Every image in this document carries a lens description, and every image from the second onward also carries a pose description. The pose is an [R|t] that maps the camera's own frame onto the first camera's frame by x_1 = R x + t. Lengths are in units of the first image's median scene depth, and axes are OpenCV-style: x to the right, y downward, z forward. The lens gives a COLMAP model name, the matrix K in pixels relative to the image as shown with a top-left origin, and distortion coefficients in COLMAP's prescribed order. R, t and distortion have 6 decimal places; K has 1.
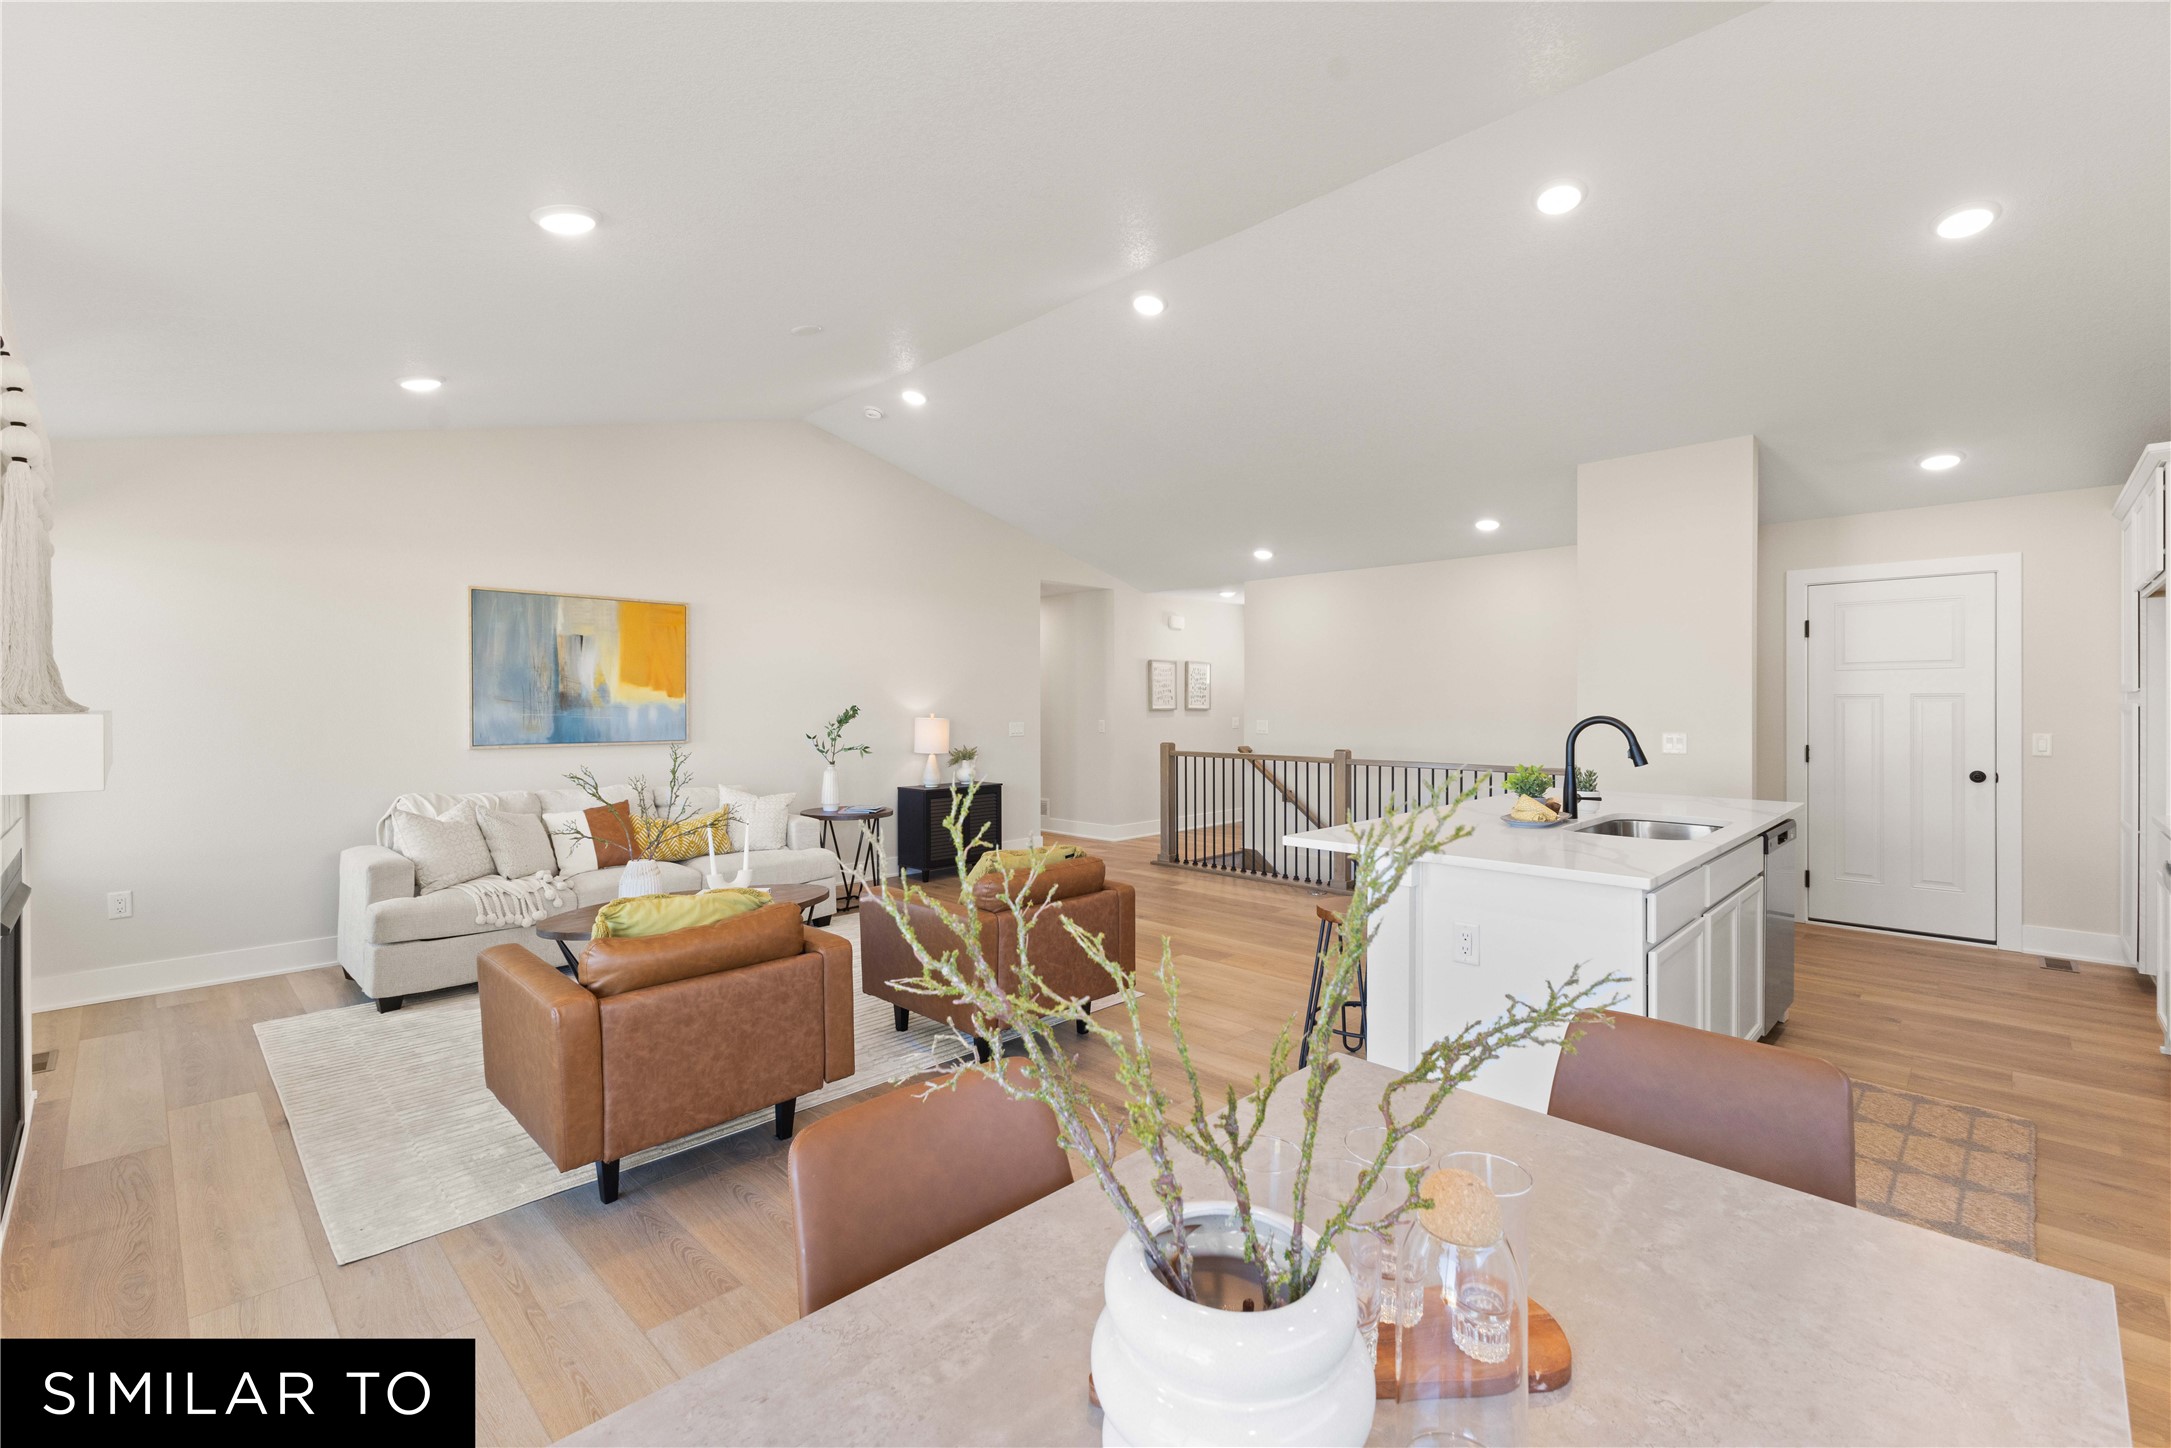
lens RADIAL K [[934.1, 0, 1082.2], [0, 934.1, 705.4], [0, 0, 1]] dist [0.012243, -0.004021]
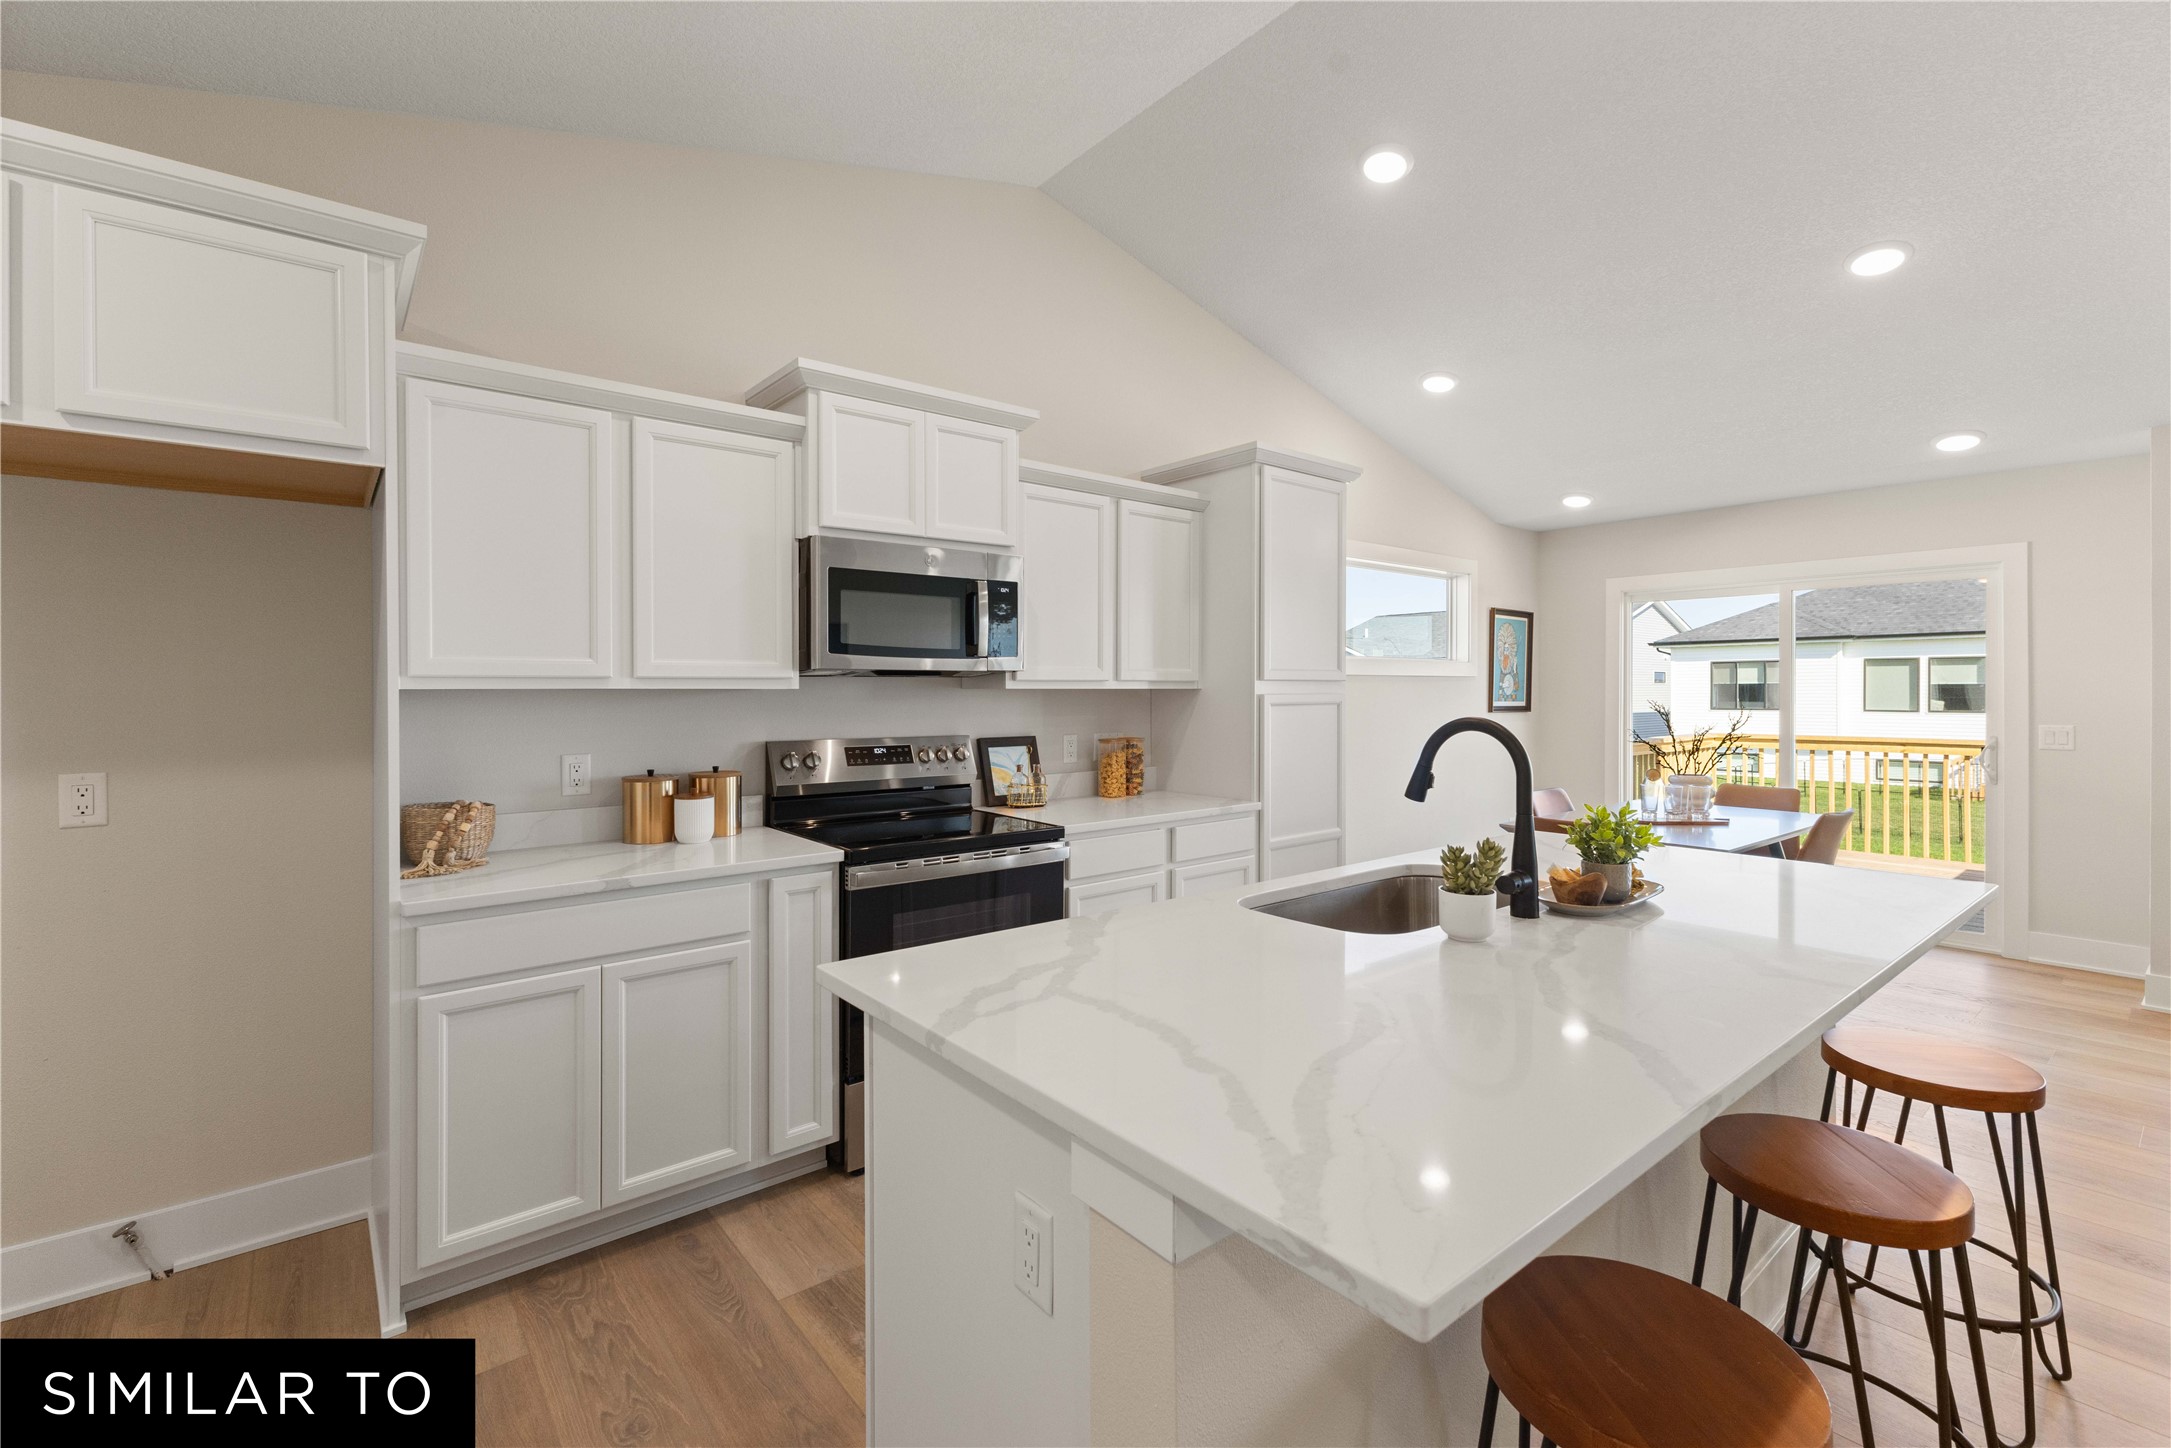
lens RADIAL K [[934.1, 0, 1079.0], [0, 934.1, 694.7], [0, 0, 1]] dist [0.012243, -0.004021]
pose [[-0.994402, 0.003154, 0.105617, 0.453189], [0.003941, 0.999966, 0.007245, -0.004771], [-0.105591, 0.007621, -0.994380, 0.981944]]
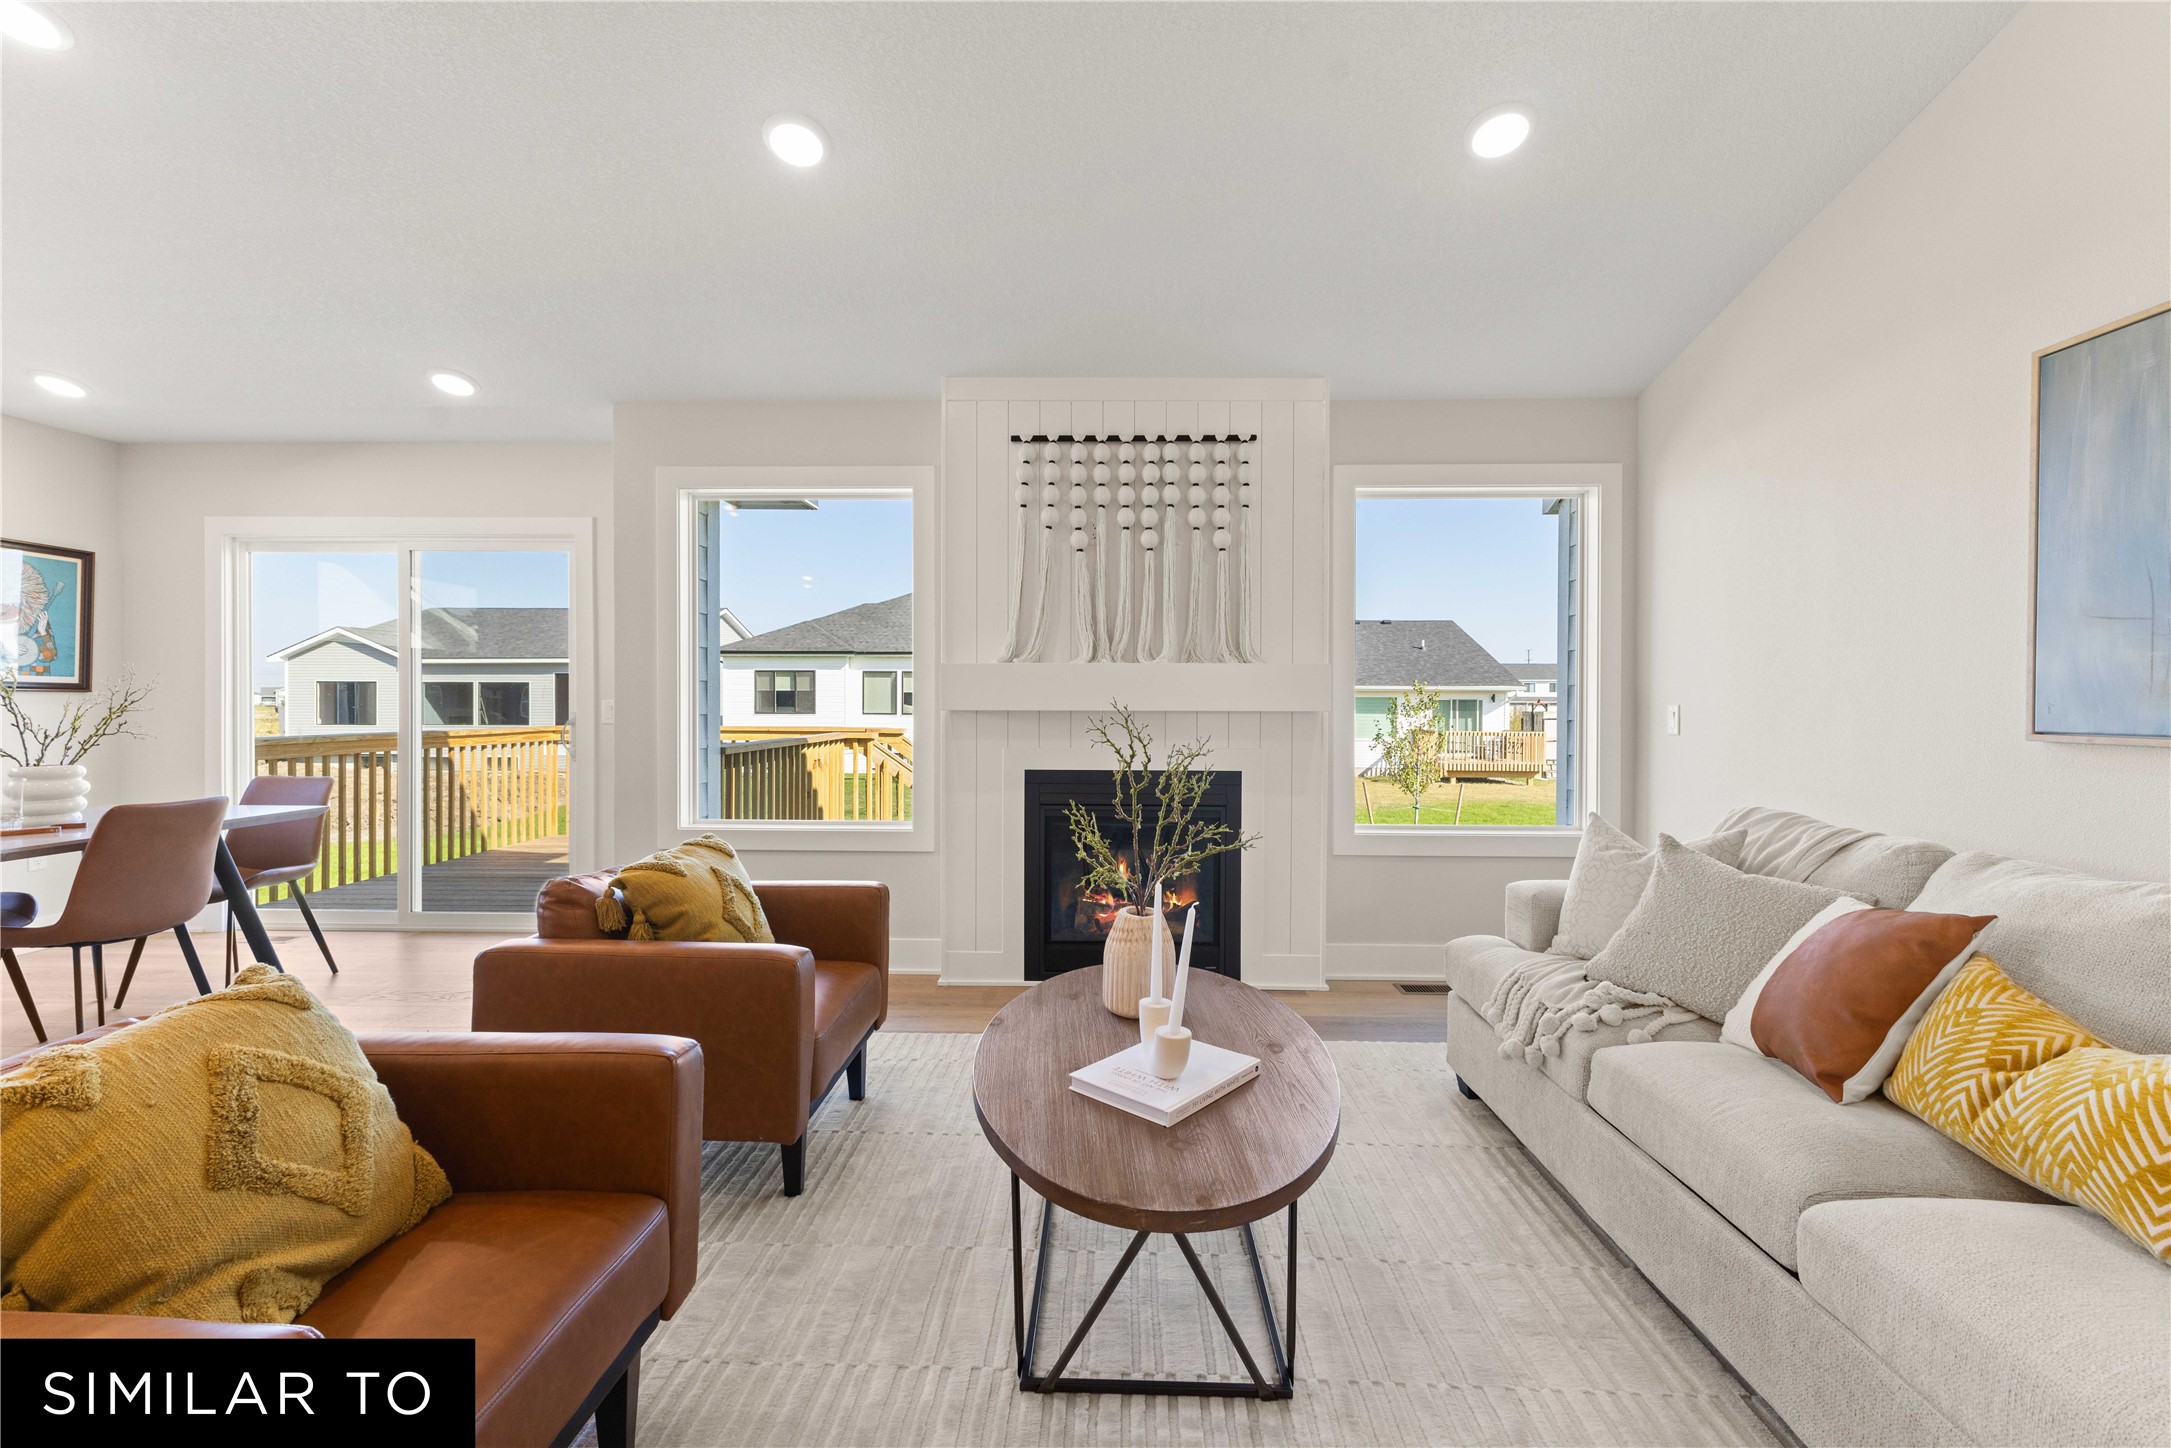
lens RADIAL K [[934.1, 0, 1087.9], [0, 934.1, 708.1], [0, 0, 1]] dist [0.012243, -0.004021]
pose [[-0.728842, 0.003488, -0.684673, -0.051869], [-0.004570, 0.999940, 0.009959, 0.028591], [0.684666, 0.010388, -0.728783, 0.972643]]
